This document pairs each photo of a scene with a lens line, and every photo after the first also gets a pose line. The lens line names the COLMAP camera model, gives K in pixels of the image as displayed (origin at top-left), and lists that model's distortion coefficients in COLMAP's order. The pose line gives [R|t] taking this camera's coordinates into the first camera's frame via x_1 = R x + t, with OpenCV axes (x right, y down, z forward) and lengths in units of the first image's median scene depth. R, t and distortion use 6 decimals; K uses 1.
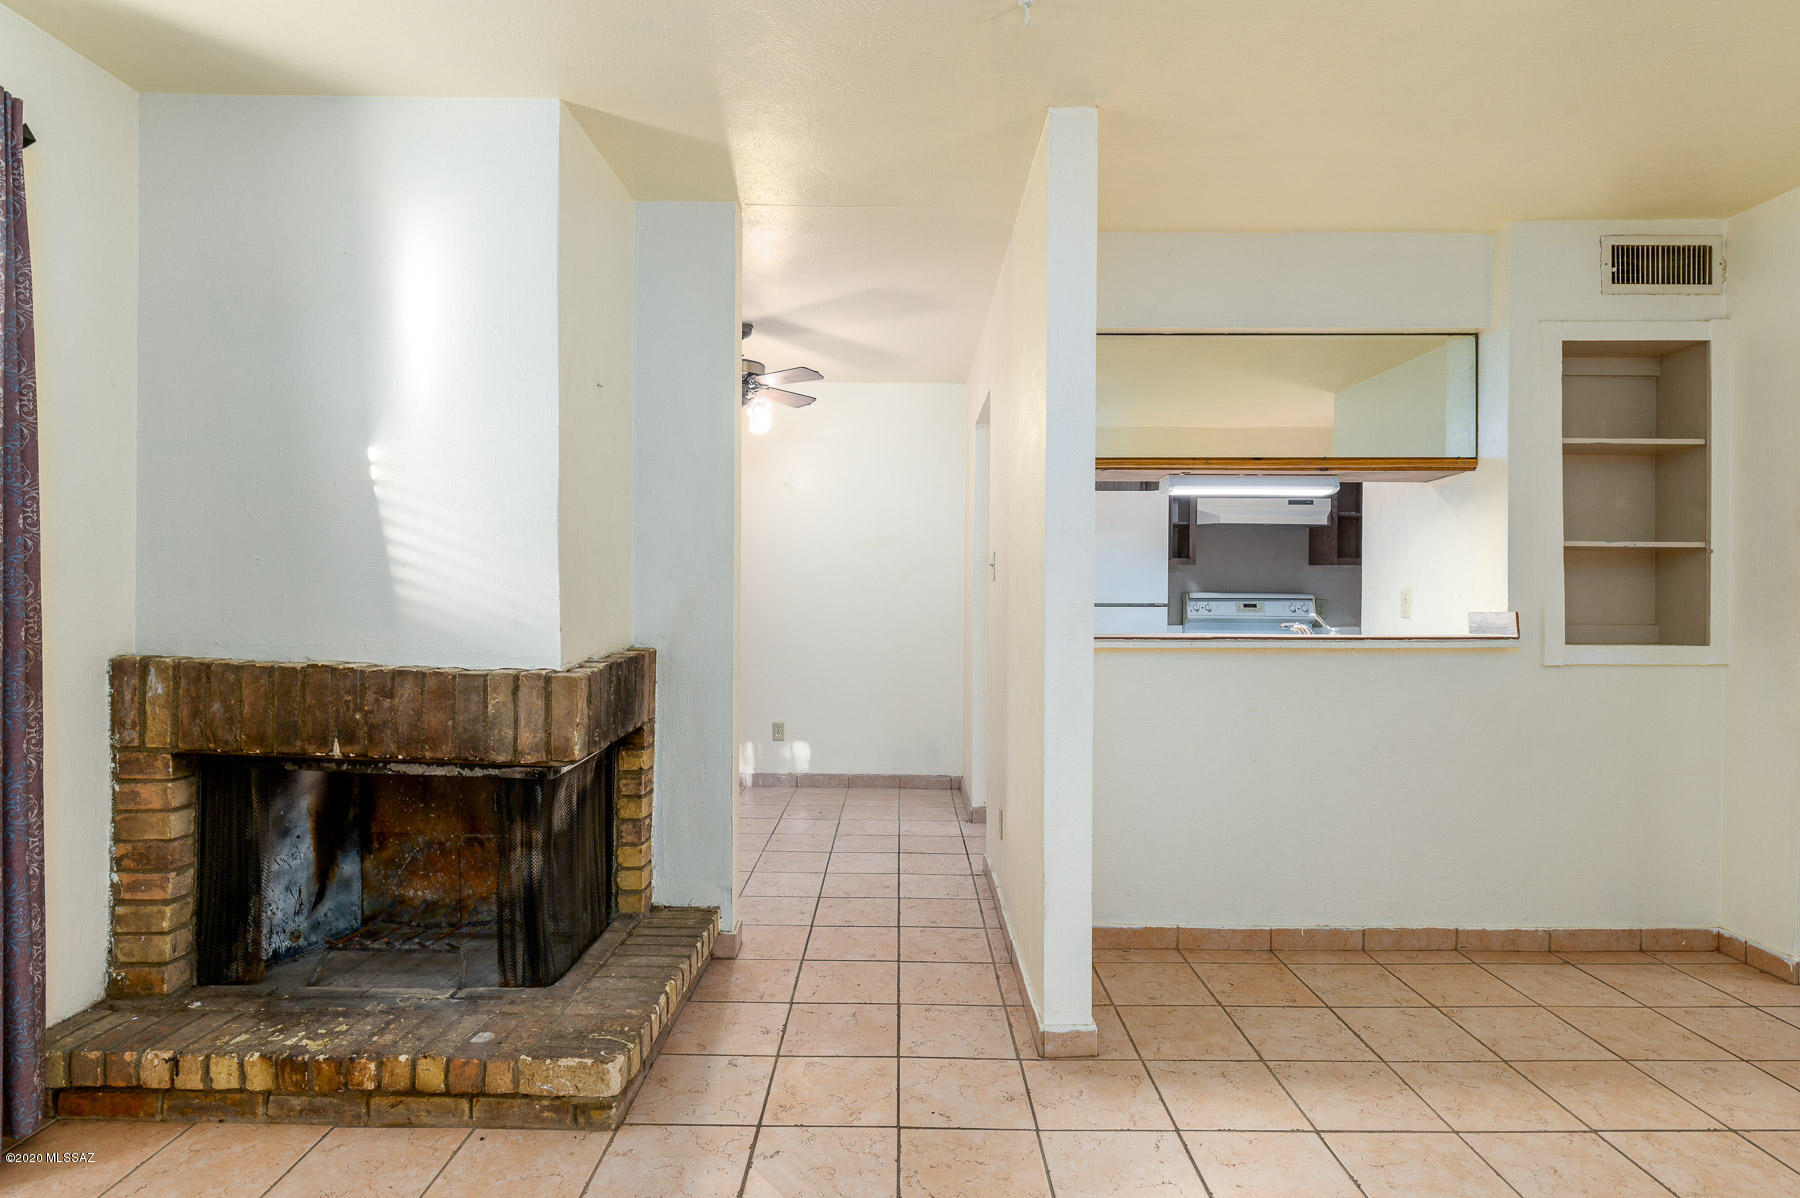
lens RADIAL K [[930.1, 0, 900.0], [0, 930.1, 599.0], [0, 0, 1]] dist [-0.003804, -0.001181]
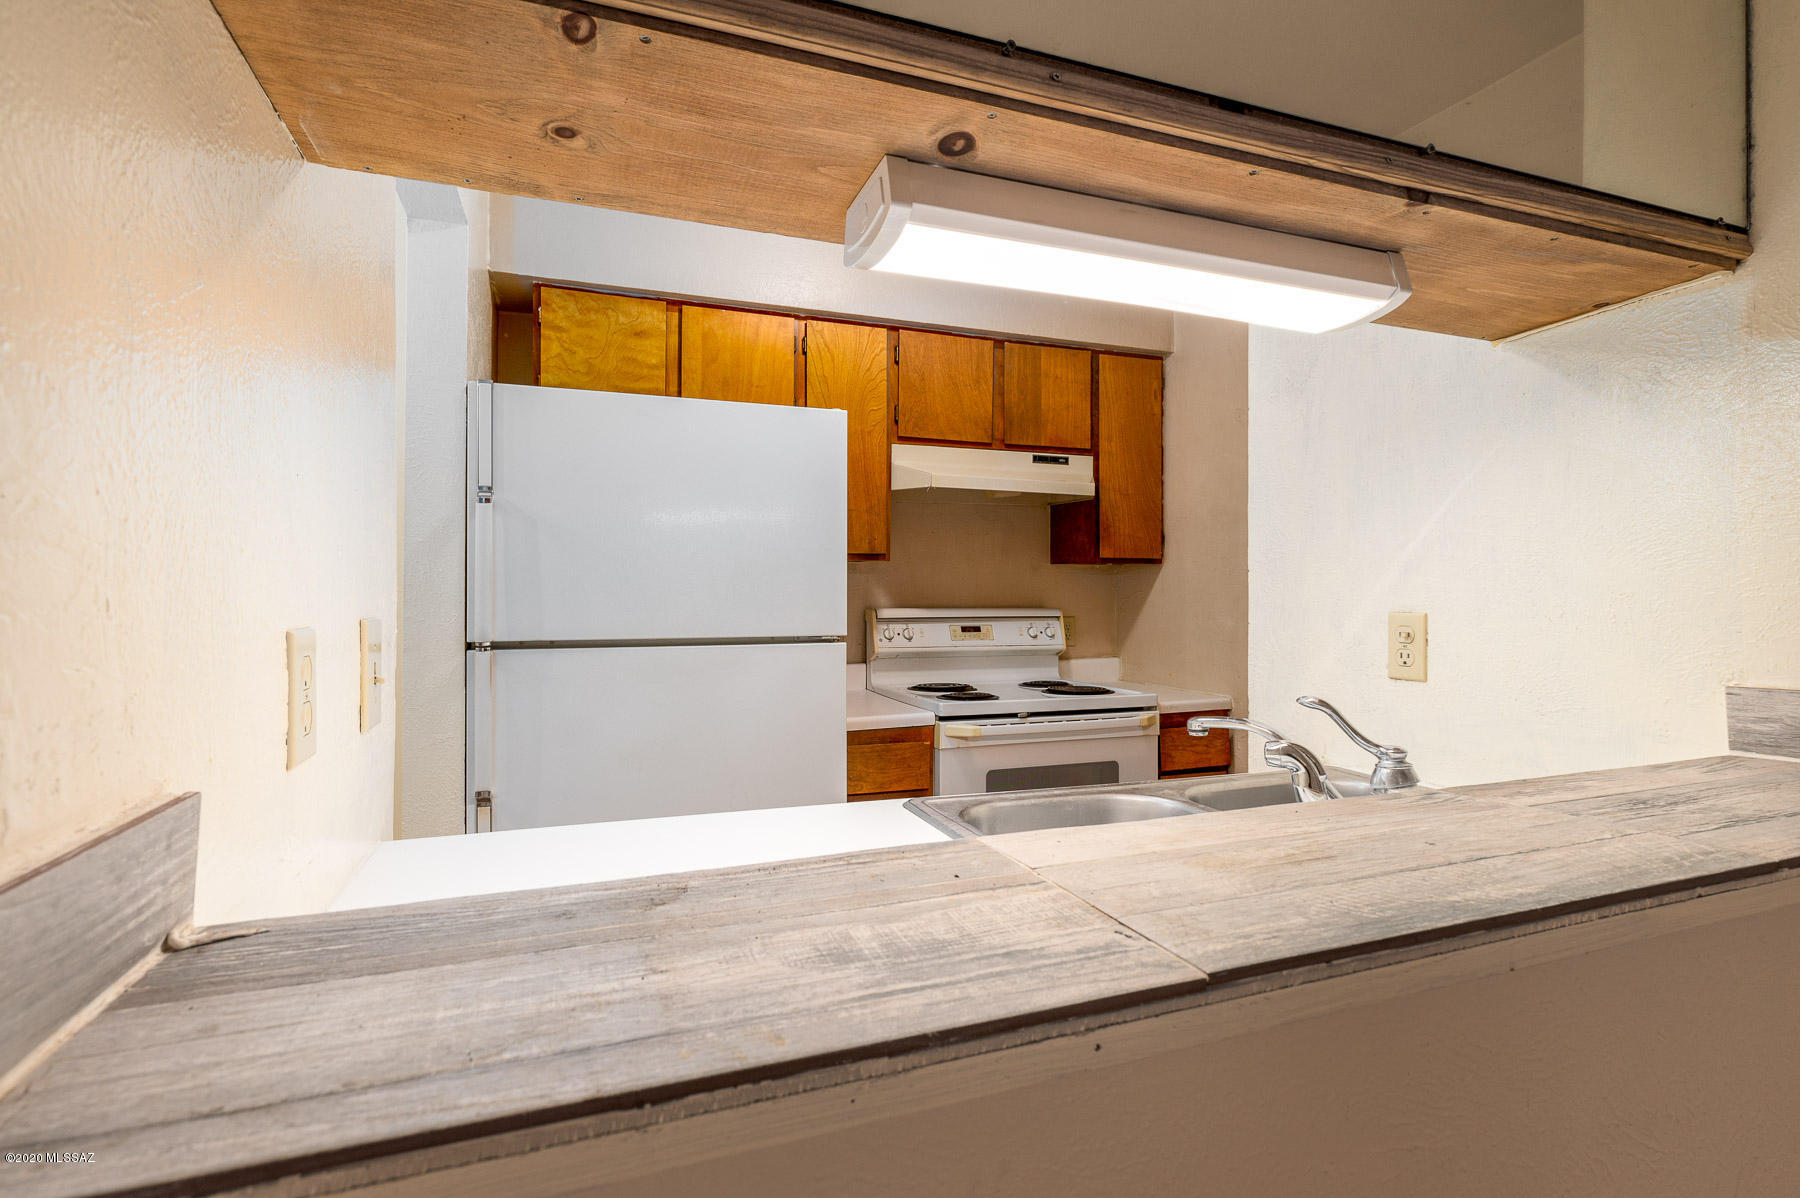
lens RADIAL K [[881.7, 0, 900.0], [0, 881.7, 599.0], [0, 0, 1]] dist [0.000404, -0.000155]
pose [[0.933623, -0.005543, 0.358215, 0.288727], [0.007252, 0.999968, -0.003426, -0.024803], [-0.358184, 0.005797, 0.933633, 1.089767]]
